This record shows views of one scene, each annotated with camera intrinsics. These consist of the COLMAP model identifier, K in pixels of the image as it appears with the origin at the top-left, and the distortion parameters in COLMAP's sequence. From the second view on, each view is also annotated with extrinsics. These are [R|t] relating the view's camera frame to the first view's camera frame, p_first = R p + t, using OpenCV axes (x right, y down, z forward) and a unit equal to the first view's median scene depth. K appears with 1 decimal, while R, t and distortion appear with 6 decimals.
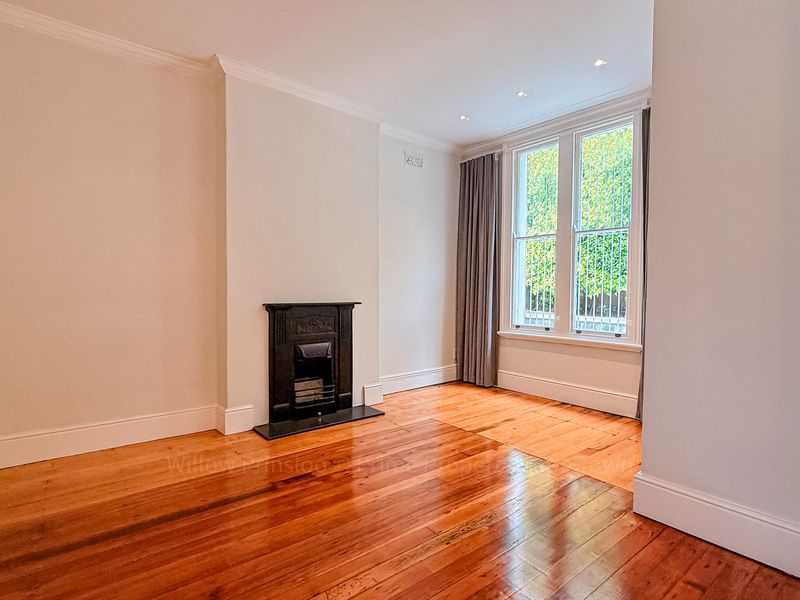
lens RADIAL K [[420.6, 0, 402.5], [0, 420.6, 298.7], [0, 0, 1]] dist [0.004063, -0.000862]
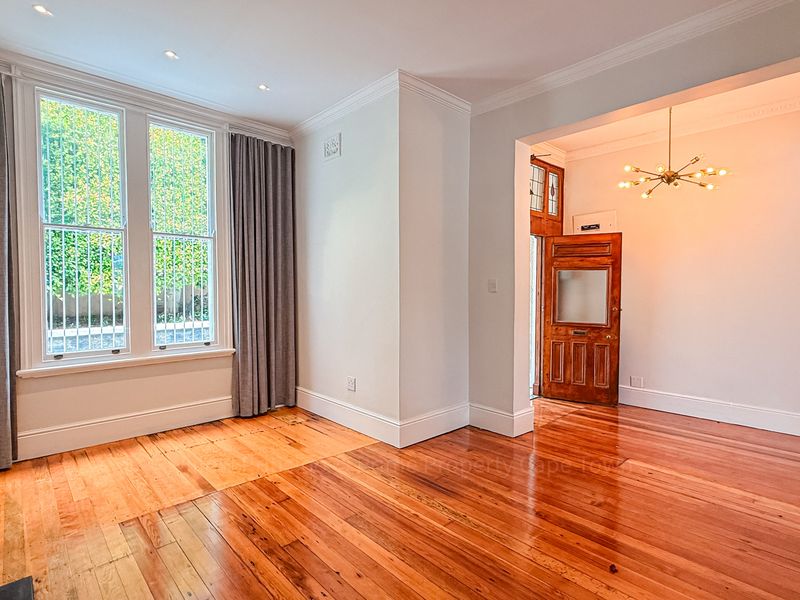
lens RADIAL K [[420.6, 0, 402.5], [0, 420.6, 298.7], [0, 0, 1]] dist [0.004063, -0.000862]
pose [[-0.064533, -0.049117, 0.996706, -0.459987], [0.006086, 0.998750, 0.049612, -0.060577], [-0.997897, 0.009267, -0.064154, 0.524523]]
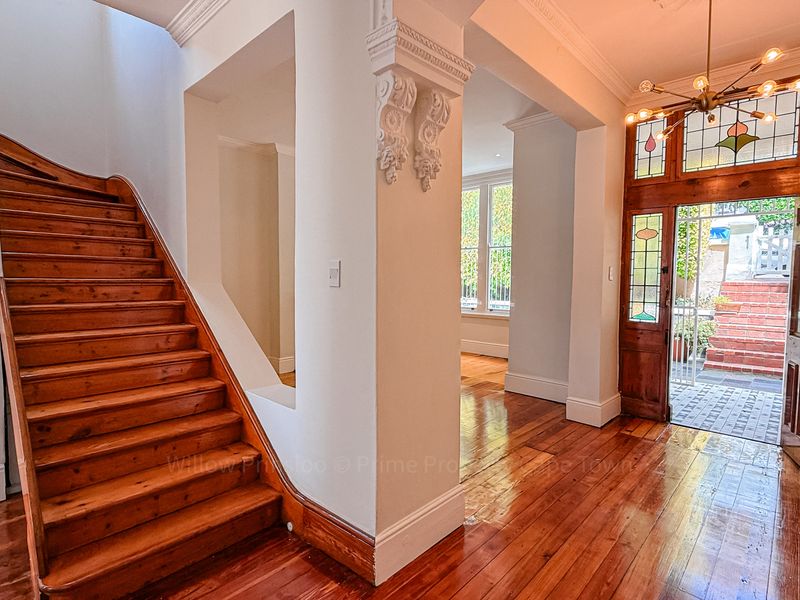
lens RADIAL K [[420.6, 0, 402.5], [0, 420.6, 298.7], [0, 0, 1]] dist [0.004063, -0.000862]
pose [[0.991169, -0.008866, 0.132312, -0.119087], [0.005211, 0.999596, 0.027943, -0.011411], [-0.132506, -0.027007, 0.990814, -0.505811]]
